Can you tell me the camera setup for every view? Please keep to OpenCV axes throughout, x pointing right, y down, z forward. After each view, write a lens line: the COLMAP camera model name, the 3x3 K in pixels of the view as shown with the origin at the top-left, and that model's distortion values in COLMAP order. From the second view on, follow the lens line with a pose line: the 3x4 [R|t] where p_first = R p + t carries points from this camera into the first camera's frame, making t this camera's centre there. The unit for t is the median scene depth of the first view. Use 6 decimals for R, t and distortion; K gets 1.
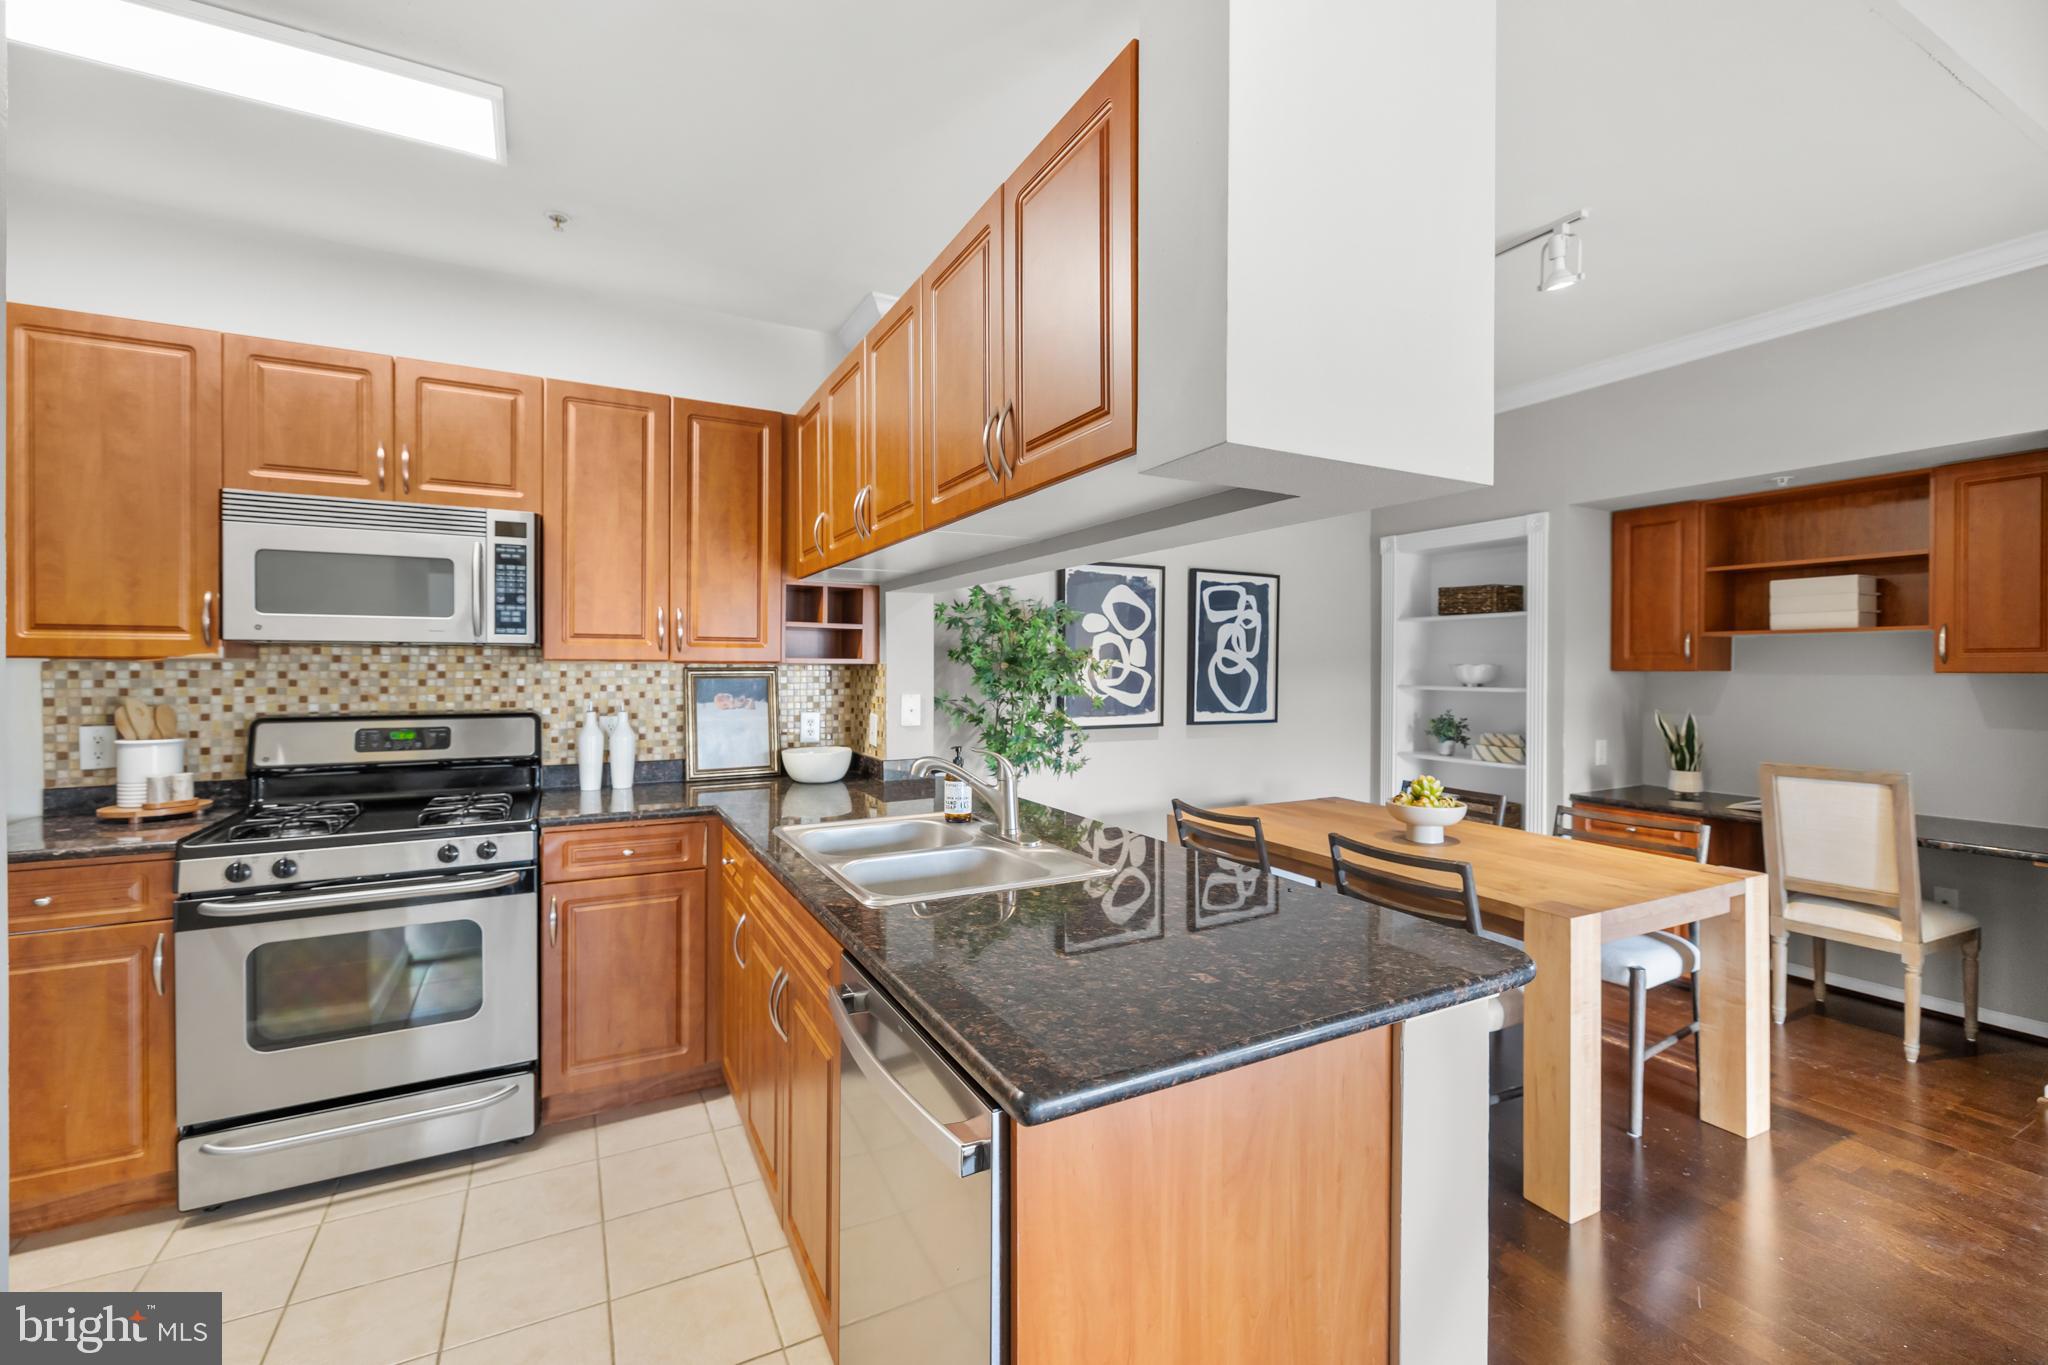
lens RADIAL K [[888.6, 0, 1043.5], [0, 888.6, 673.1], [0, 0, 1]] dist [0.005734, -0.000497]
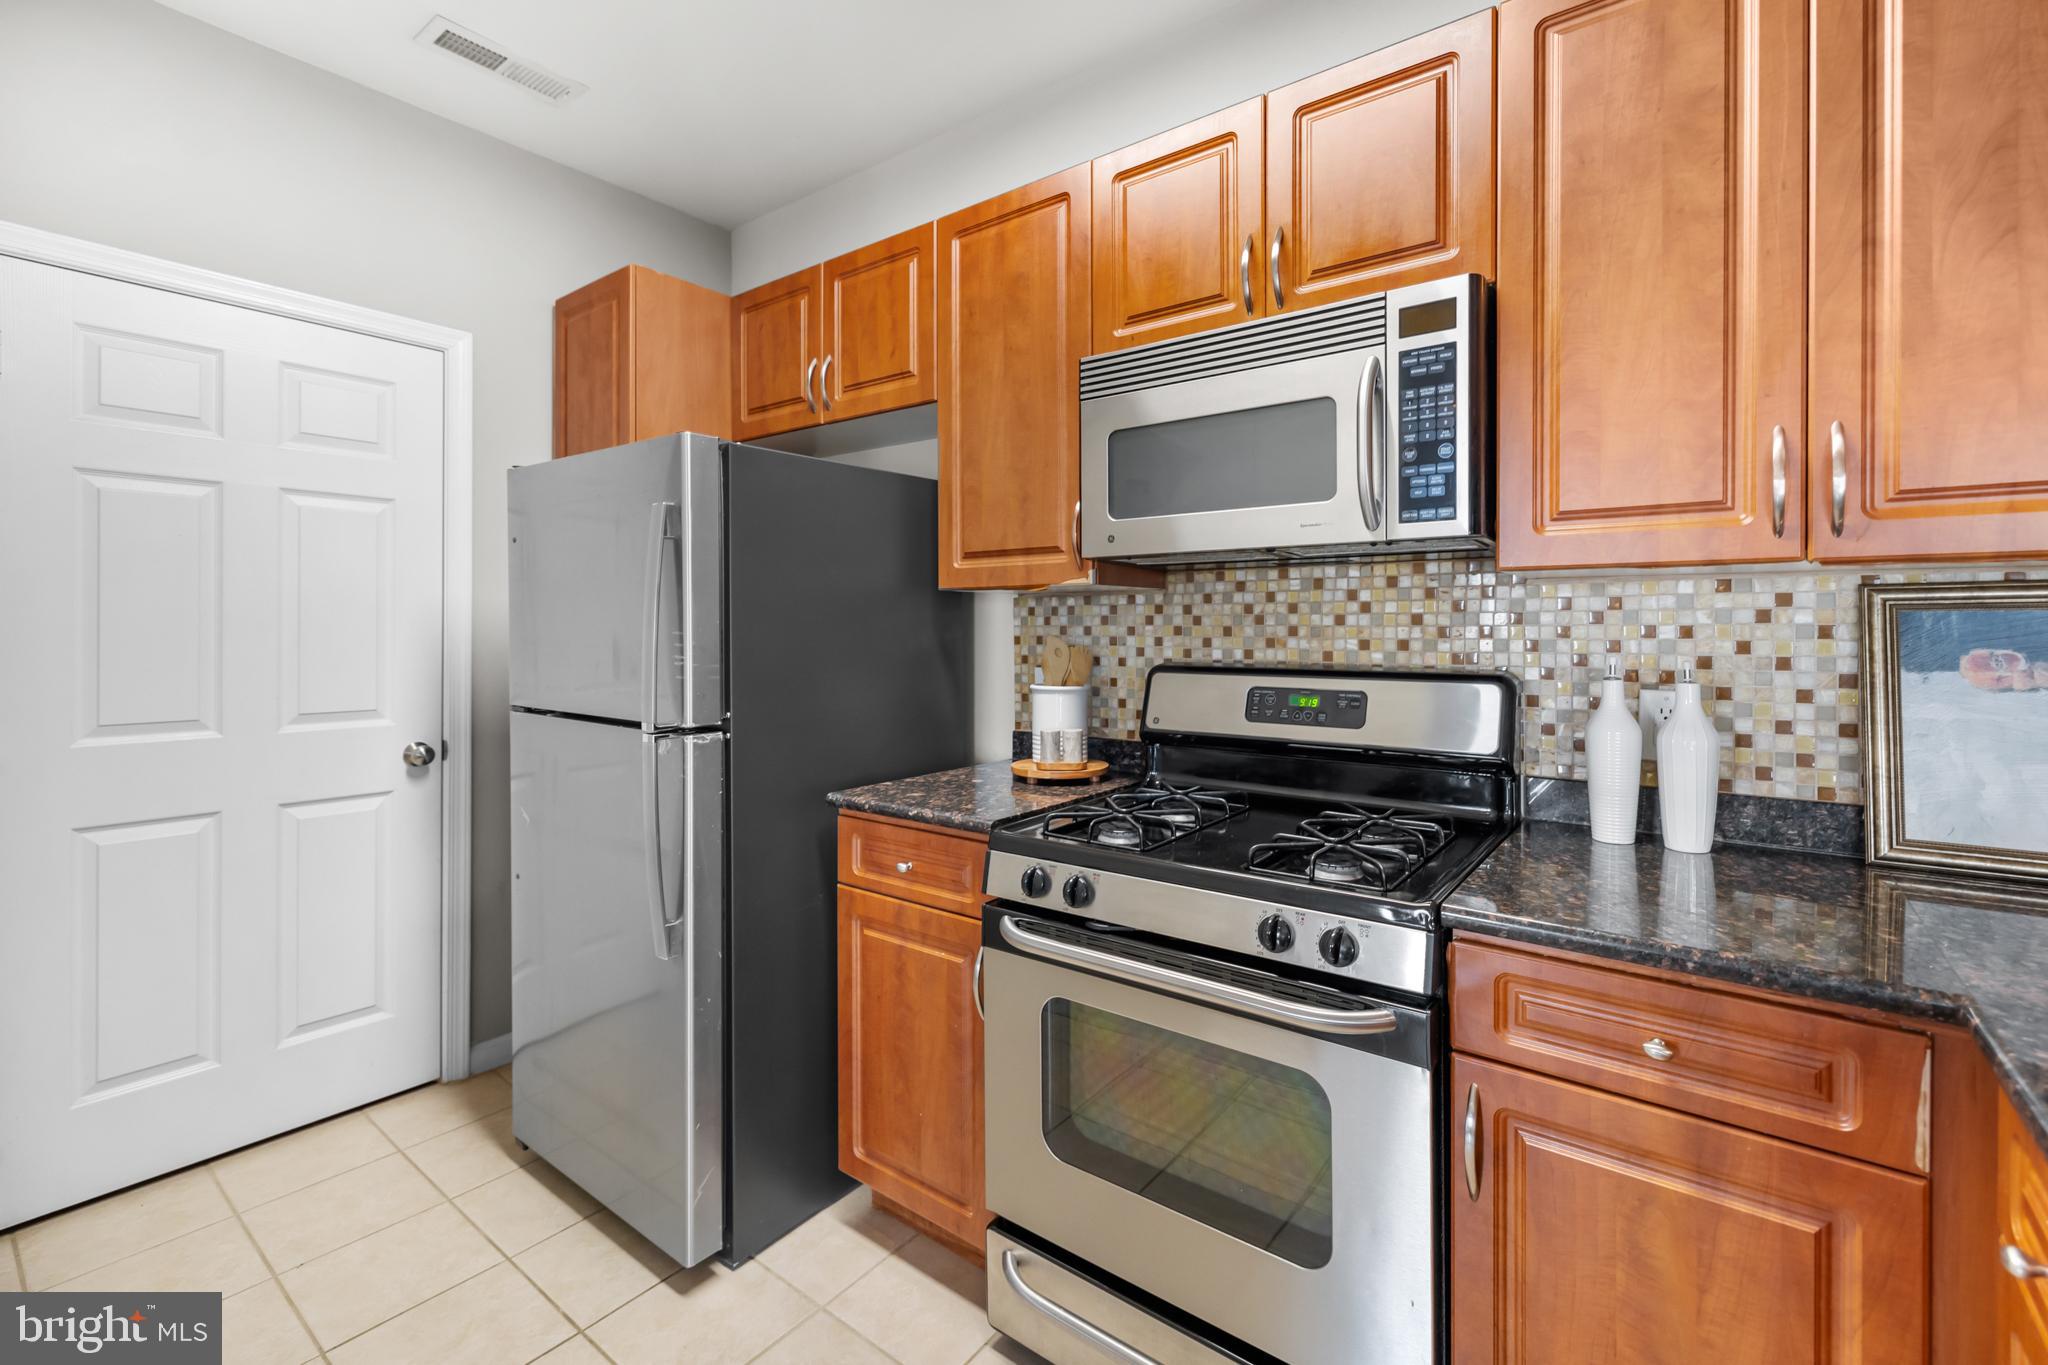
lens RADIAL K [[888.6, 0, 1029.2], [0, 888.6, 626.6], [0, 0, 1]] dist [0.005734, -0.000497]
pose [[0.401688, -0.005208, -0.915762, -0.205389], [-0.007000, 0.999937, -0.008757, 0.022836], [0.915750, 0.009928, 0.401626, 0.548779]]
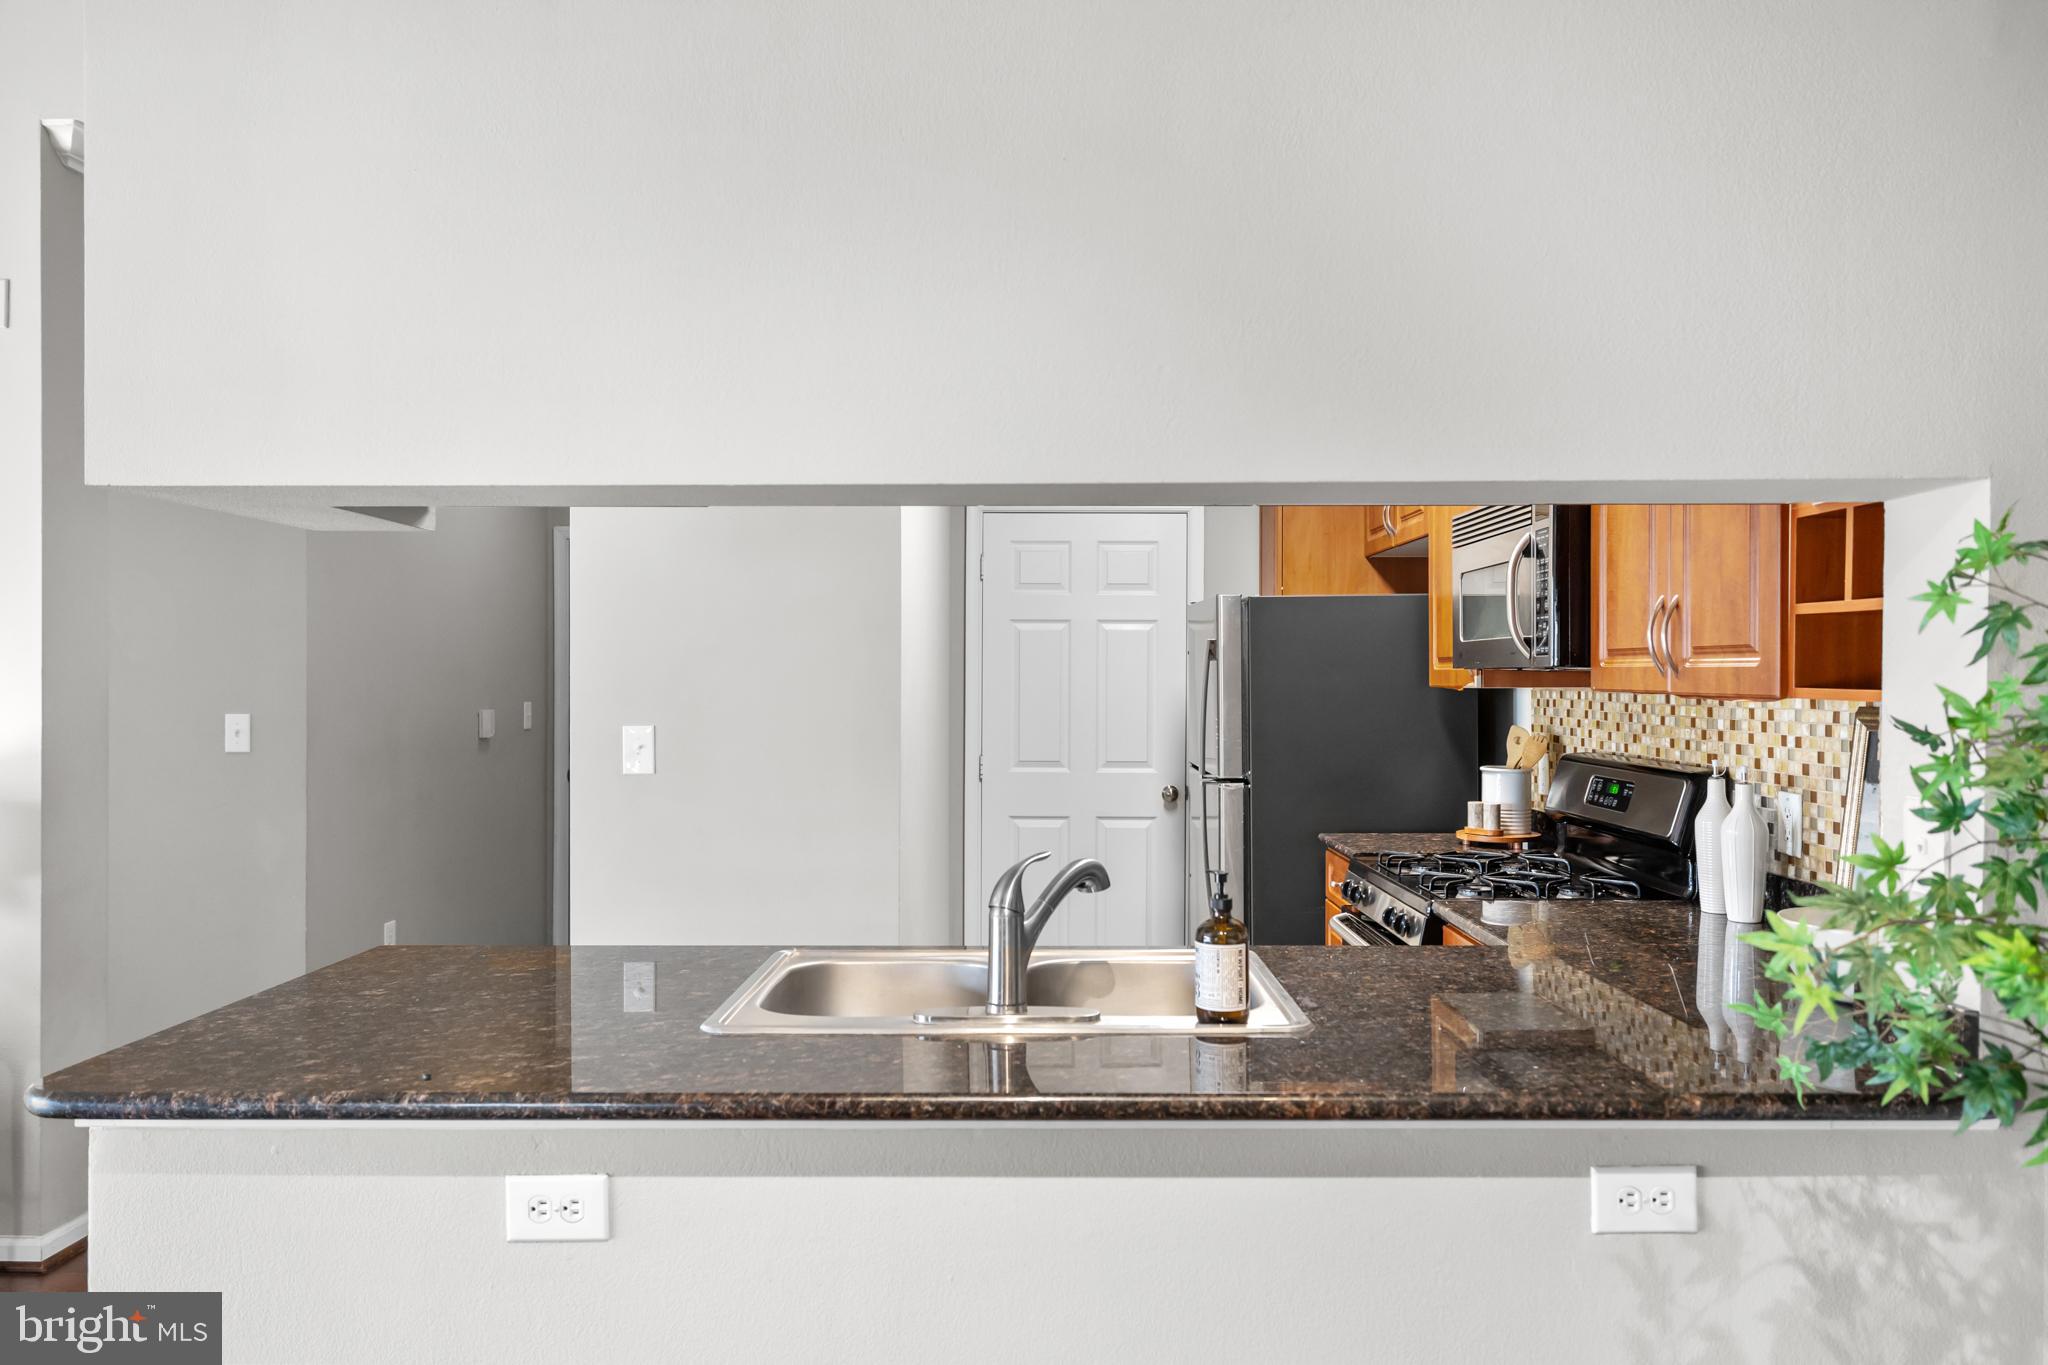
lens RADIAL K [[1385.3, 0, 1007.8], [0, 1385.3, 699.1], [0, 0, 1]] dist [0.005529, -0.000356]
pose [[-0.504393, 0.010472, -0.863410, 0.553366], [-0.009598, 0.999797, 0.017733, -0.022243], [0.863421, 0.017231, -0.504190, 1.127867]]
